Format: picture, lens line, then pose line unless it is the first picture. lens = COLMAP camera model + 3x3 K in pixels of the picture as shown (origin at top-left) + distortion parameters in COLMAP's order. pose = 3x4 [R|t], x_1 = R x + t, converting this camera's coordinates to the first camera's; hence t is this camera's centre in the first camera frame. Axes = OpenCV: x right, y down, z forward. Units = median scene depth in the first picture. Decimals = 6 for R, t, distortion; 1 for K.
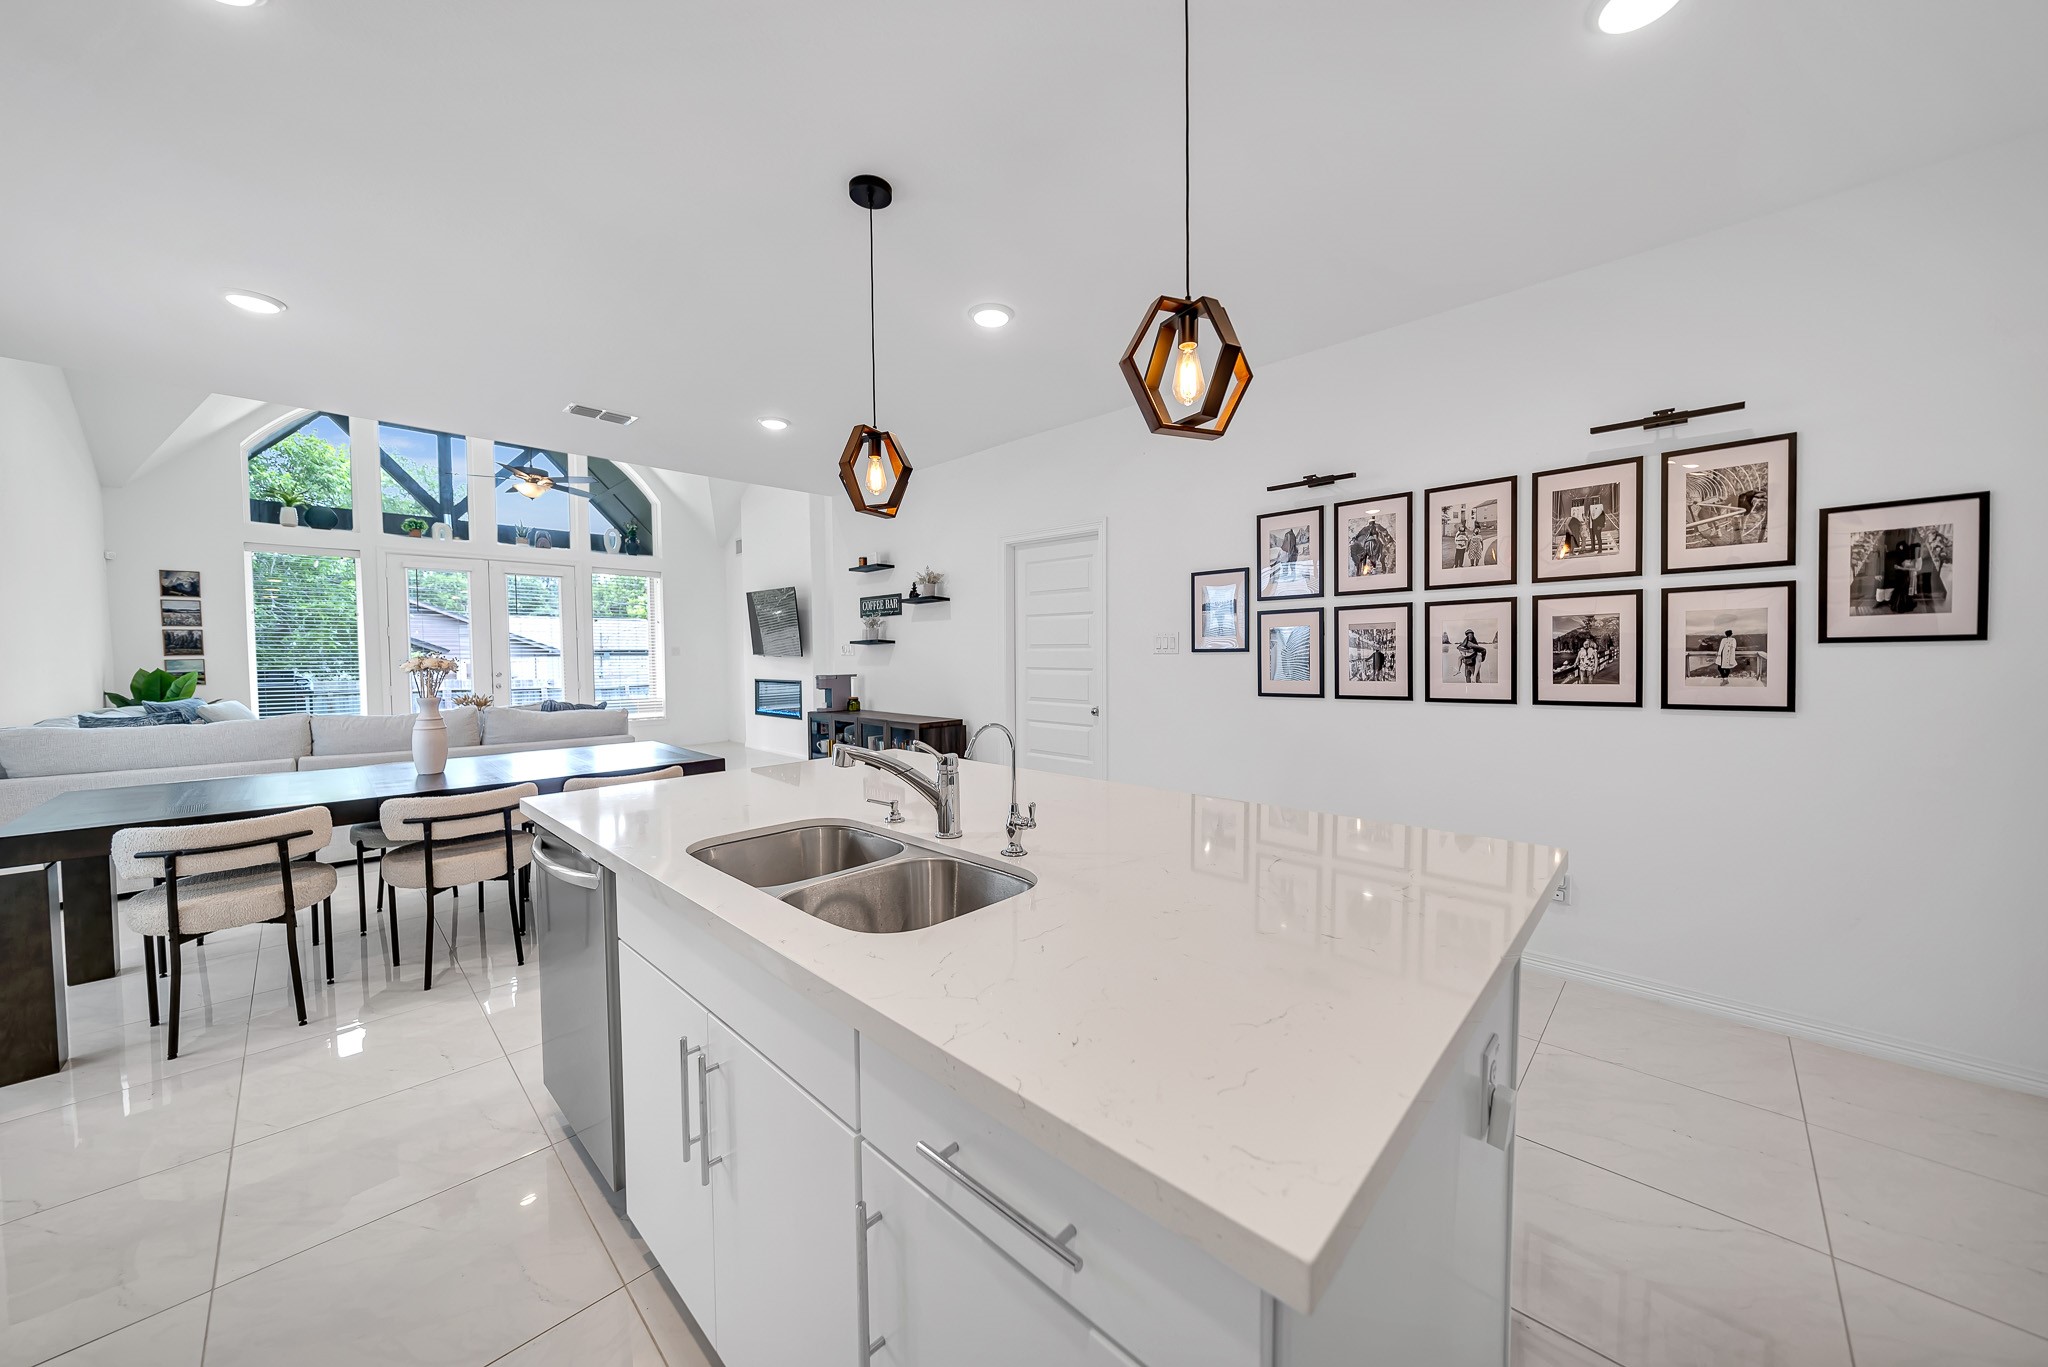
lens RADIAL K [[703.6, 0, 1028.0], [0, 703.6, 675.6], [0, 0, 1]] dist [-0.004613, -0.000479]
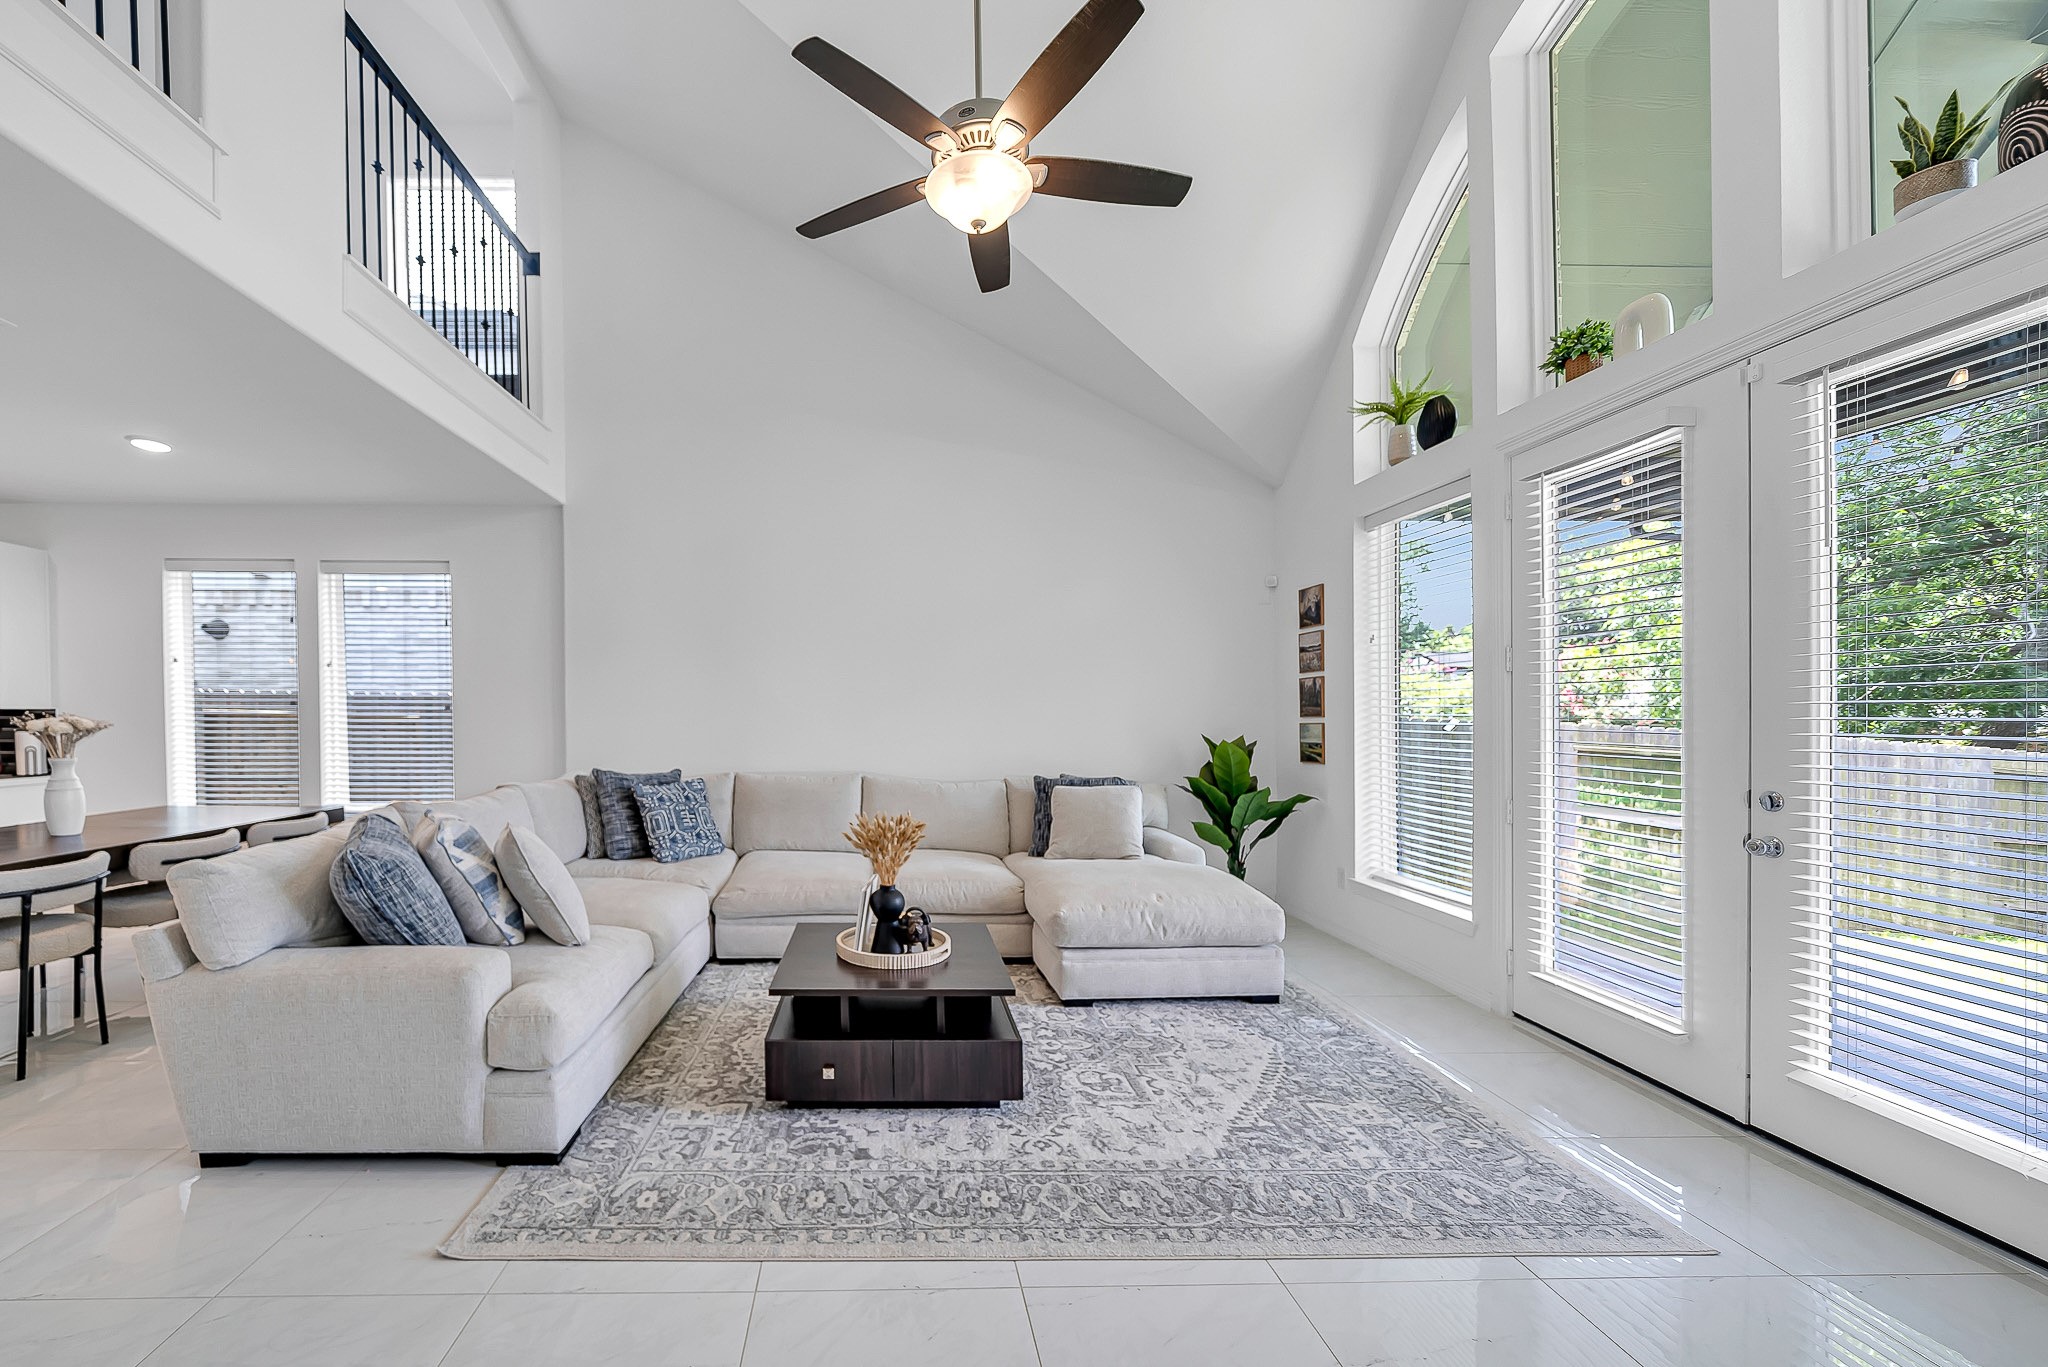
lens RADIAL K [[763.1, 0, 878.6], [0, 763.1, 716.8], [0, 0, 1]] dist [-0.000657, -0.000176]
pose [[-0.700942, 0.005212, -0.713199, -0.796156], [-0.022990, 0.999289, 0.029897, -0.077344], [0.712848, 0.037353, -0.700324, 2.287921]]
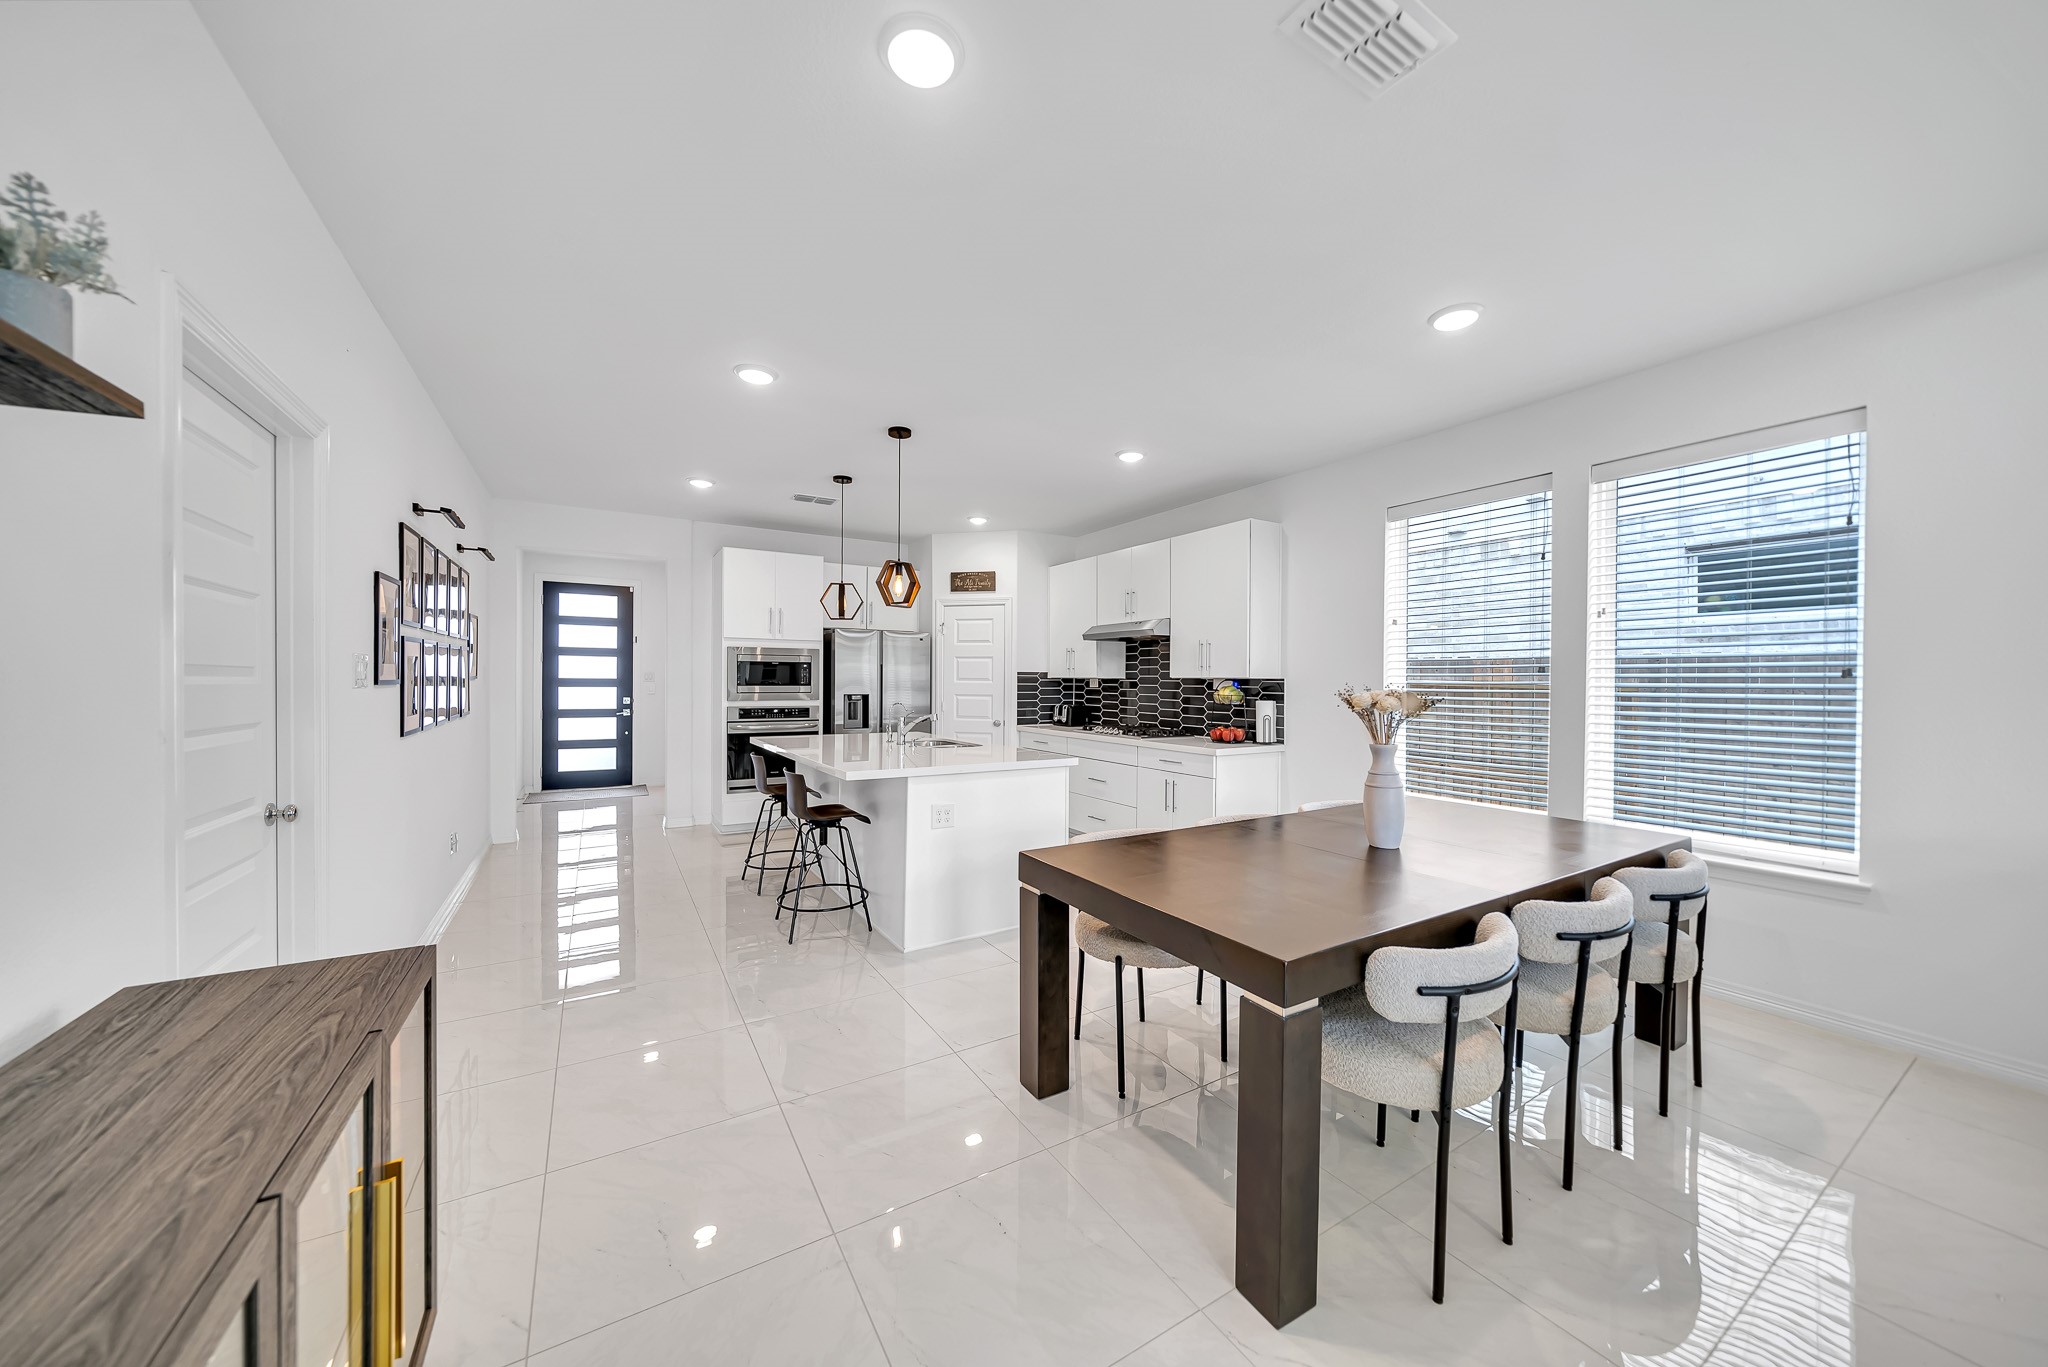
lens RADIAL K [[703.6, 0, 1029.6], [0, 703.6, 684.8], [0, 0, 1]] dist [-0.004613, -0.000479]
pose [[-0.968456, 0.000163, 0.249186, -0.600302], [0.009926, 0.999231, 0.037924, -0.057776], [-0.248988, 0.039201, -0.967713, 1.606400]]
